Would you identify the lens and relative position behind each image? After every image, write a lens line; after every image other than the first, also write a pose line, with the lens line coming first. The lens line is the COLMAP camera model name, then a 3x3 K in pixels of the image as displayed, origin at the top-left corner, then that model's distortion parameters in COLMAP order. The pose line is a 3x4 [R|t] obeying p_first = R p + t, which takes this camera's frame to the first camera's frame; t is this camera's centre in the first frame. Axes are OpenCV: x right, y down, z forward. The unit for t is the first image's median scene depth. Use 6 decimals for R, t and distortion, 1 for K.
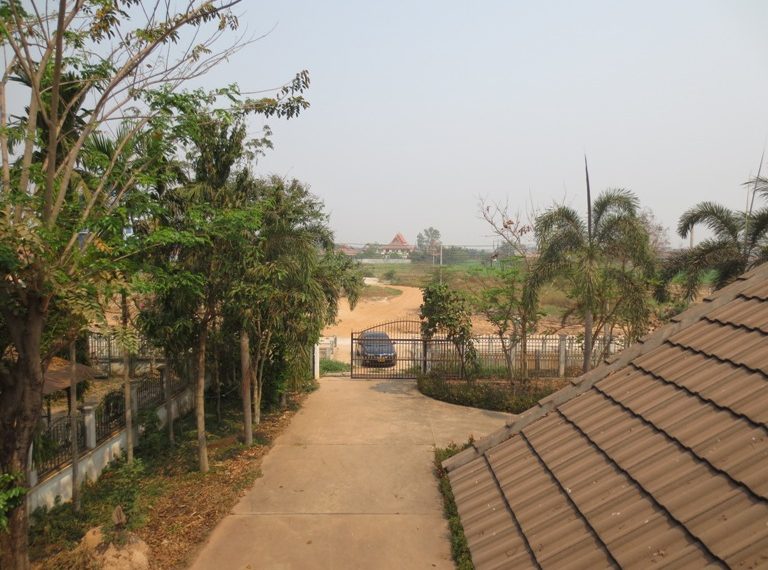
lens RADIAL K [[522.8, 0, 397.8], [0, 522.8, 286.7], [0, 0, 1]] dist [-0.001507, -0.088156]
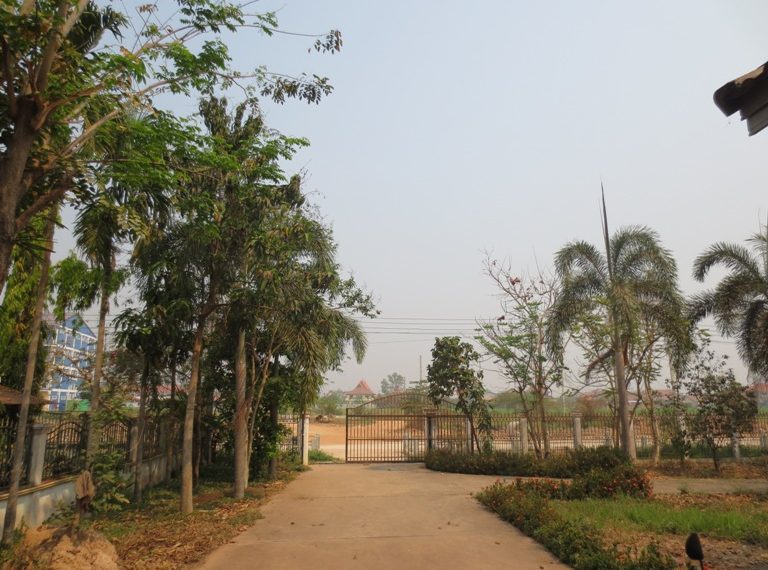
lens RADIAL K [[527.2, 0, 384.0], [0, 527.2, 285.0], [0, 0, 1]] dist [-0.077969, 0.000857]
pose [[0.999177, -0.006581, 0.040016, -0.089929], [0.016953, 0.964172, -0.264734, 0.188992], [-0.036840, 0.265195, 0.963491, 0.138459]]
